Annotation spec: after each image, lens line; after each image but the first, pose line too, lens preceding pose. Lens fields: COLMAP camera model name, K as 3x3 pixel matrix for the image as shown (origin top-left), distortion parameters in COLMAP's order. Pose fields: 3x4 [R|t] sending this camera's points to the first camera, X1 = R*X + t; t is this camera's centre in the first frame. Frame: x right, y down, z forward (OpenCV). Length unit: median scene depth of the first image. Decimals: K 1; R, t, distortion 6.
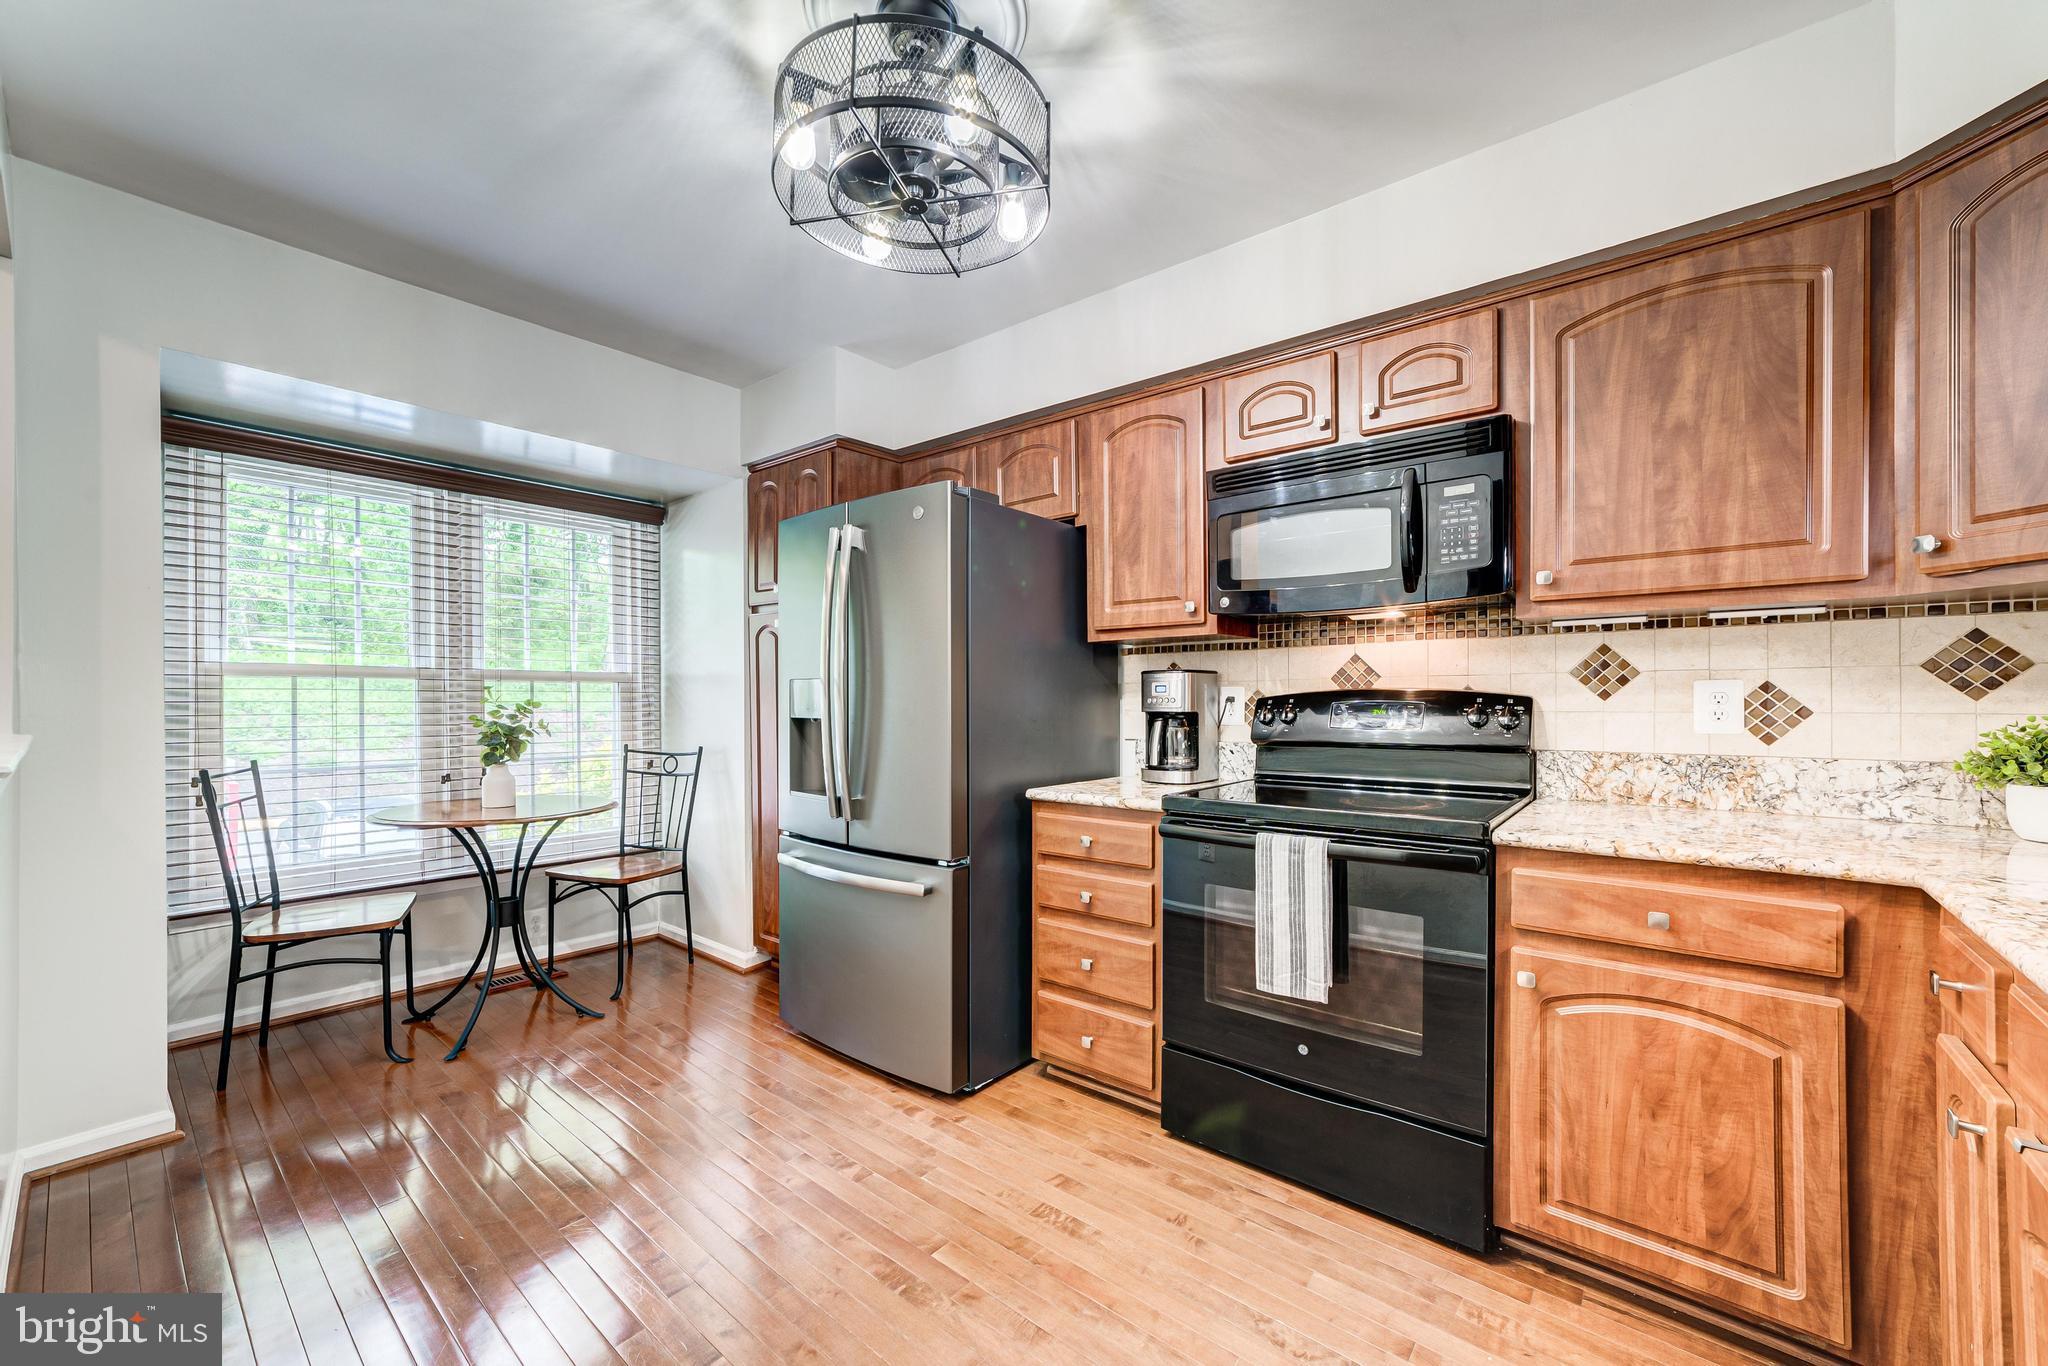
lens RADIAL K [[806.3, 0, 1035.6], [0, 806.3, 709.9], [0, 0, 1]] dist [-0.012140, 0.000126]
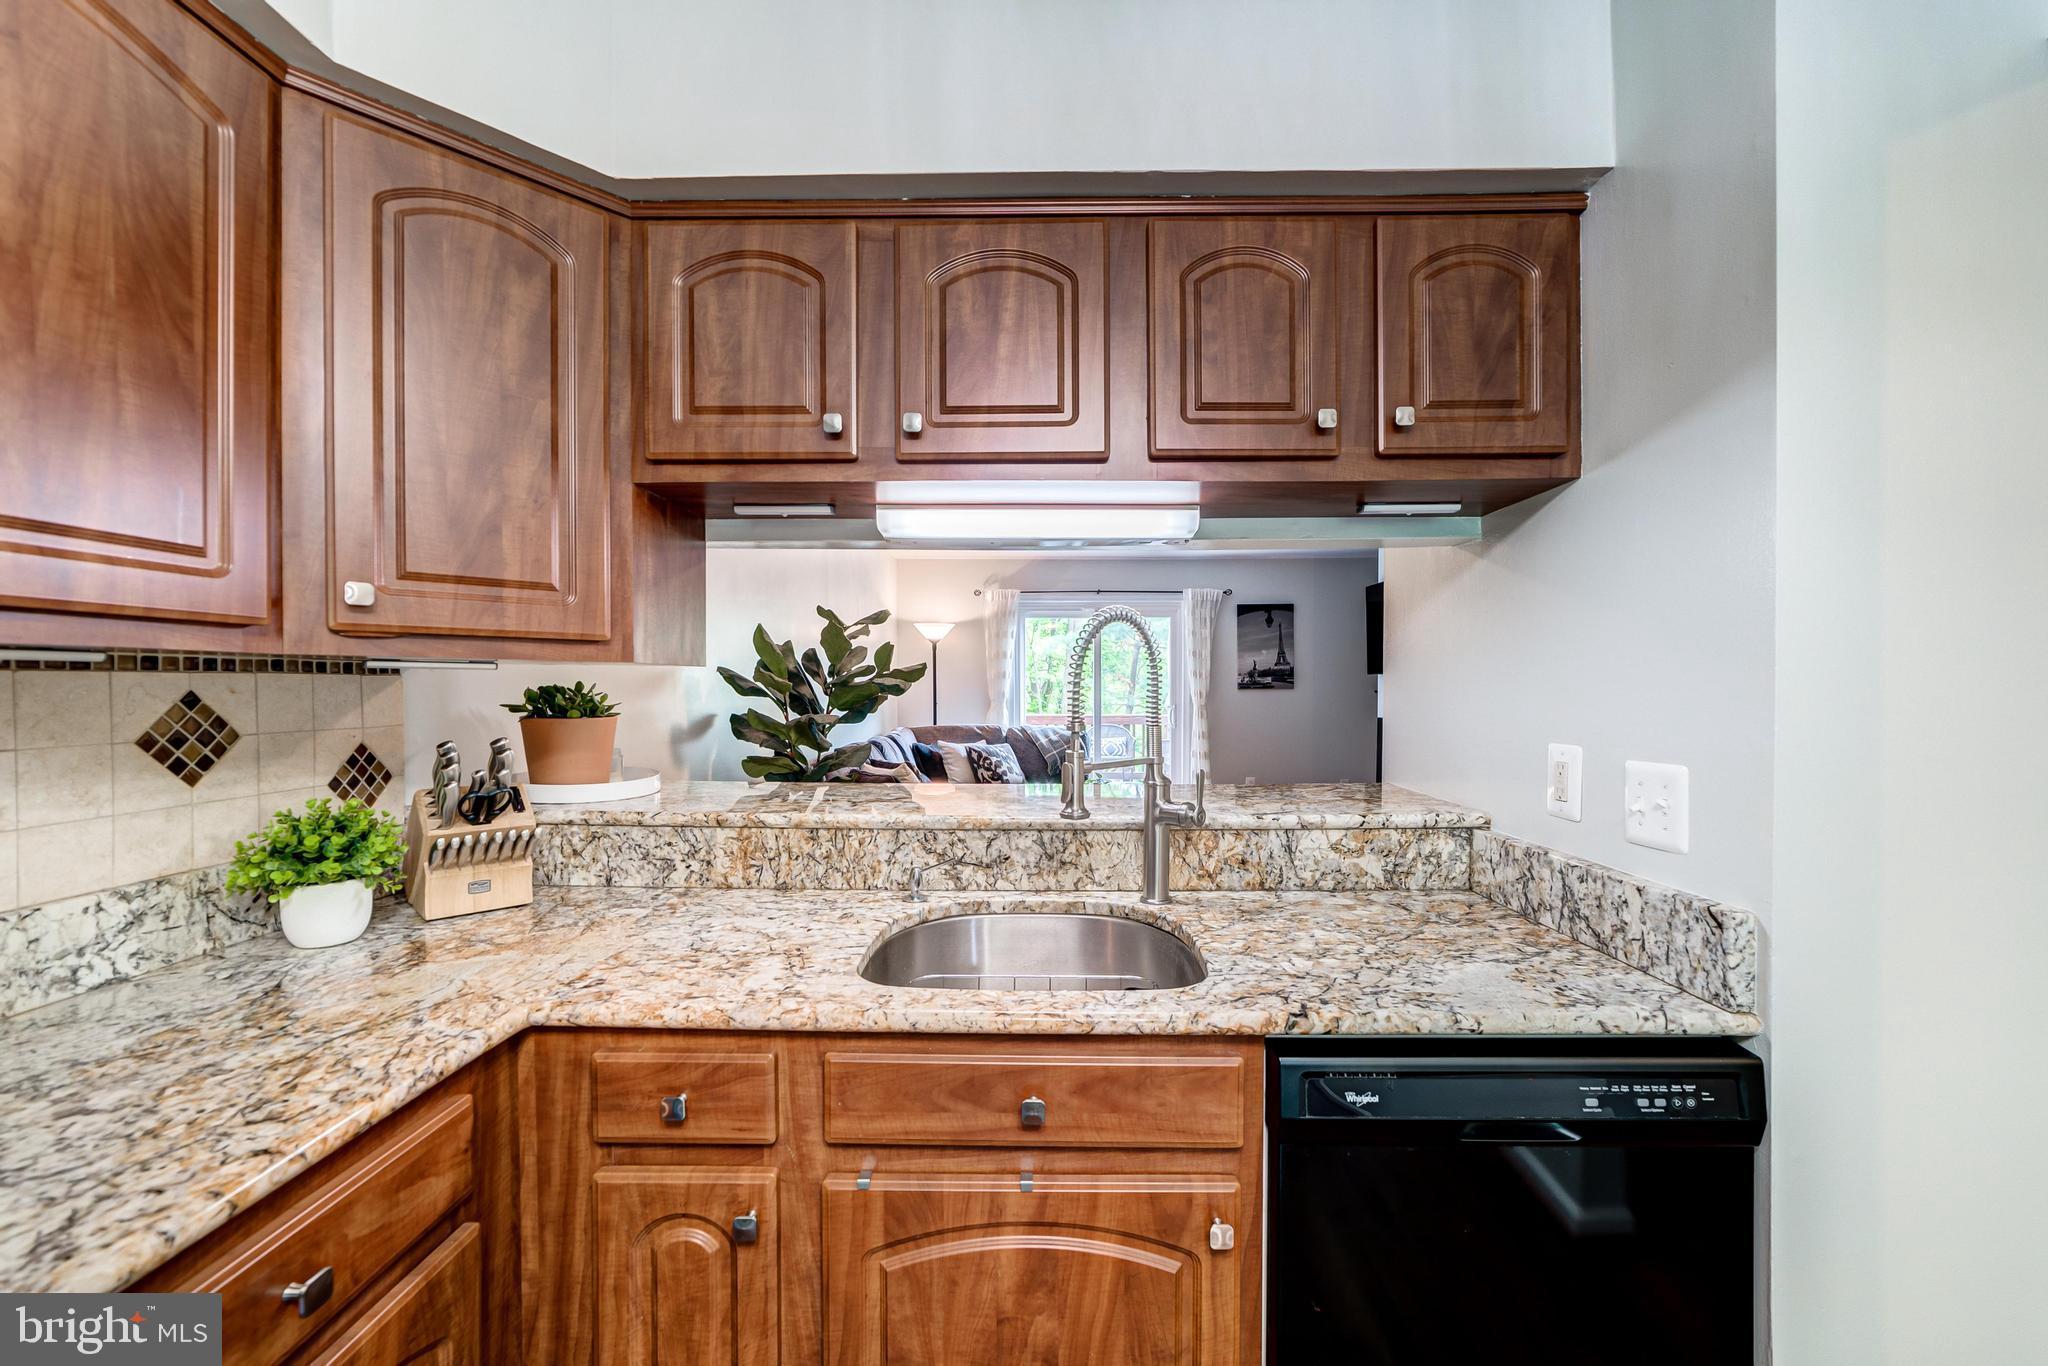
lens RADIAL K [[806.3, 0, 1035.6], [0, 806.3, 709.9], [0, 0, 1]] dist [-0.012140, 0.000126]
pose [[-0.636438, -0.019030, 0.771093, 0.064952], [0.009881, 0.999412, 0.032820, -0.064216], [-0.771265, 0.028507, -0.635876, 0.545054]]
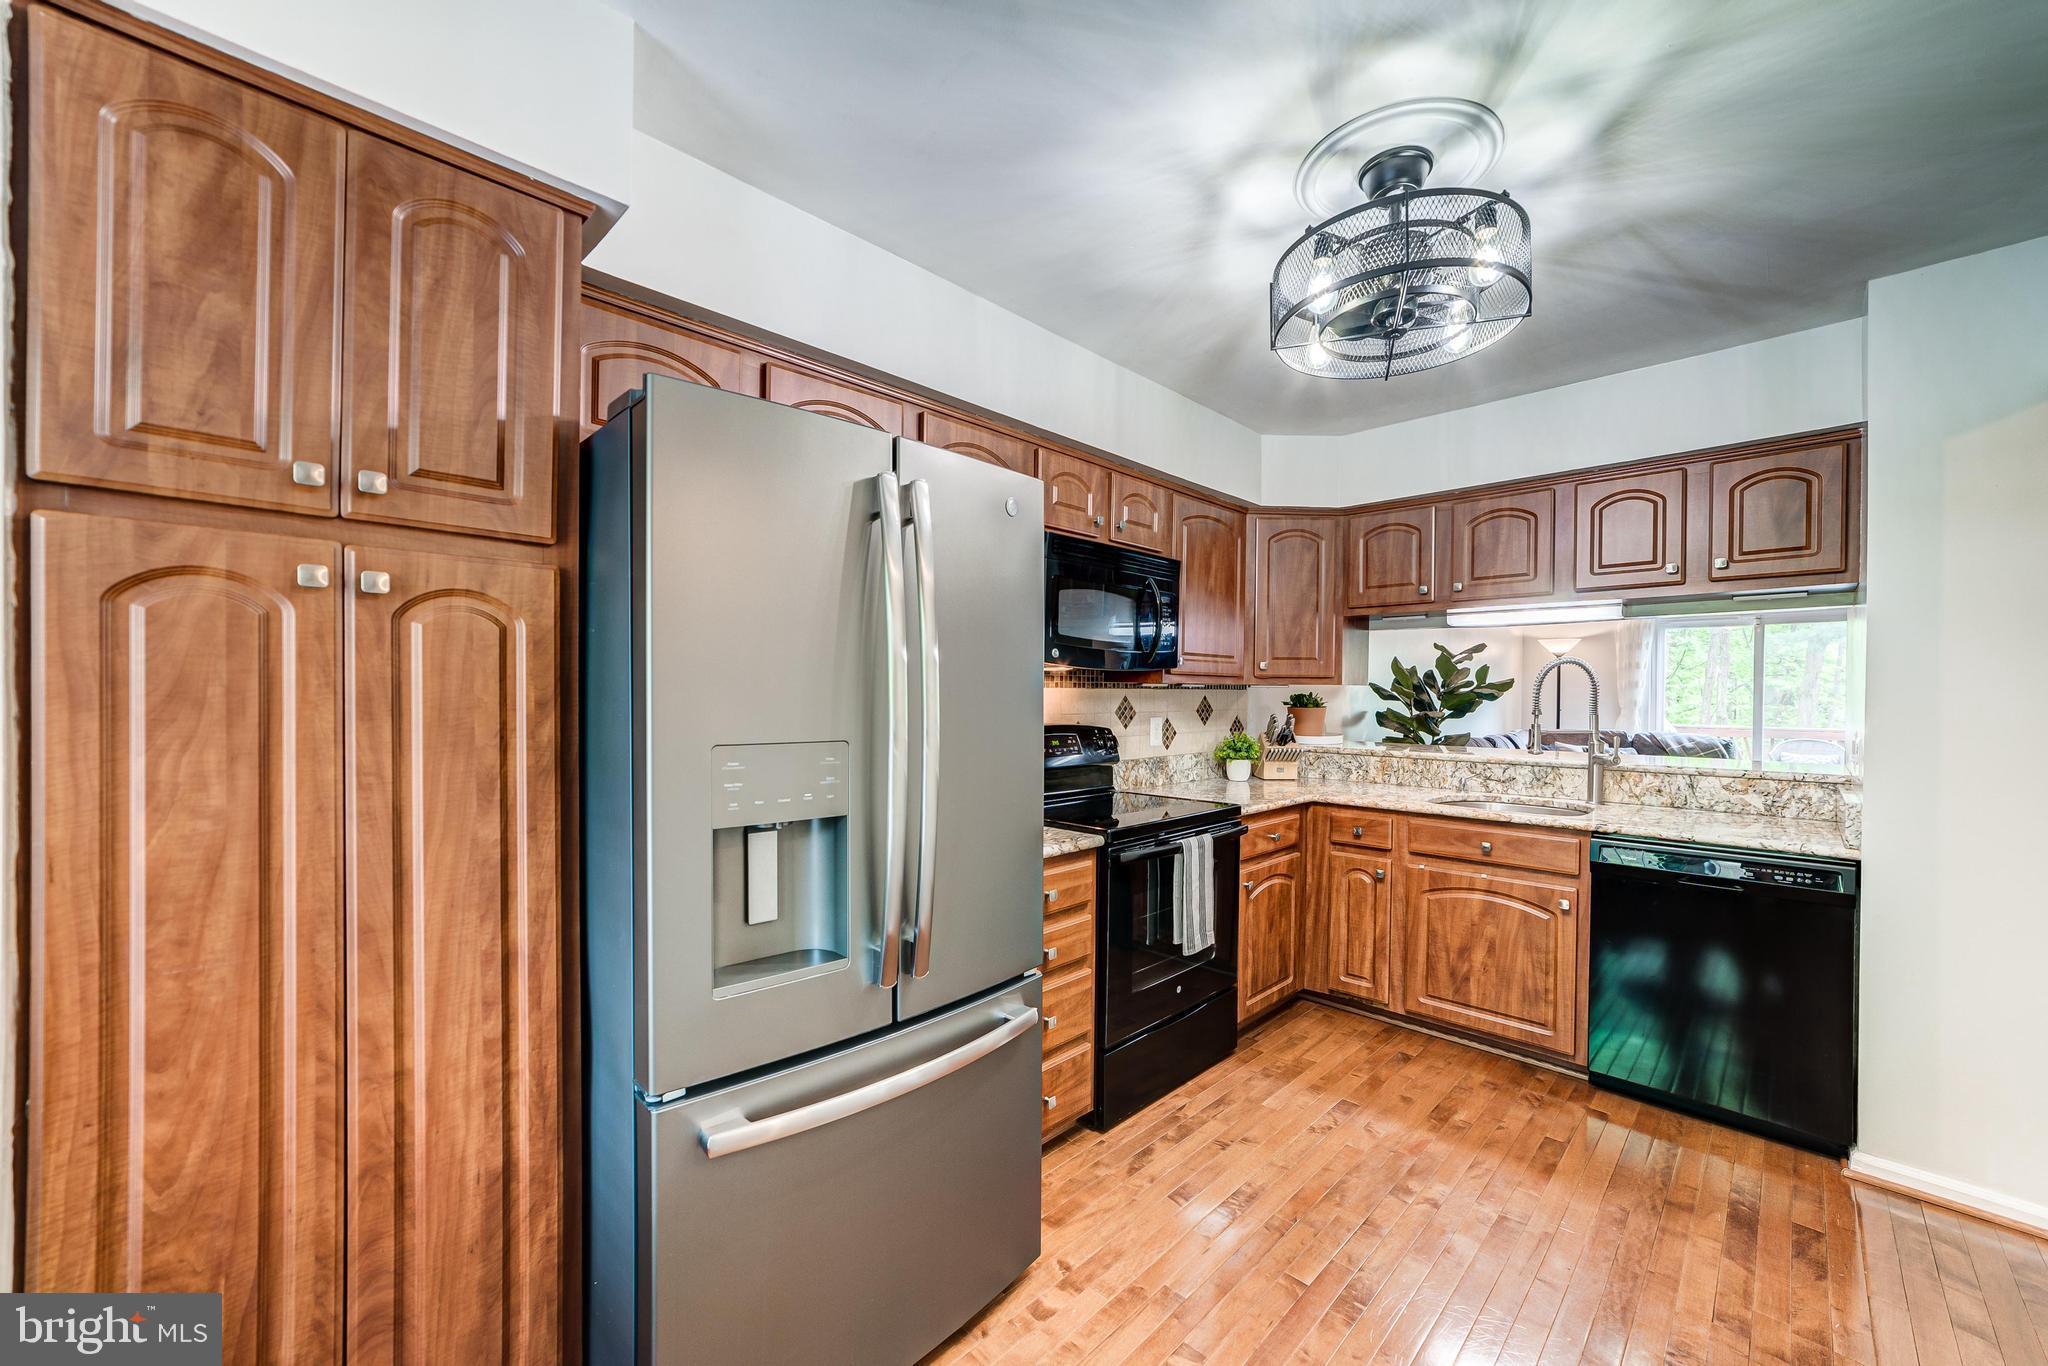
lens RADIAL K [[806.3, 0, 1035.6], [0, 806.3, 709.9], [0, 0, 1]] dist [-0.012140, 0.000126]
pose [[0.067961, -0.017713, 0.997531, -0.789190], [0.006425, 0.999829, 0.017316, -0.065565], [-0.997667, 0.005232, 0.068063, 0.847814]]
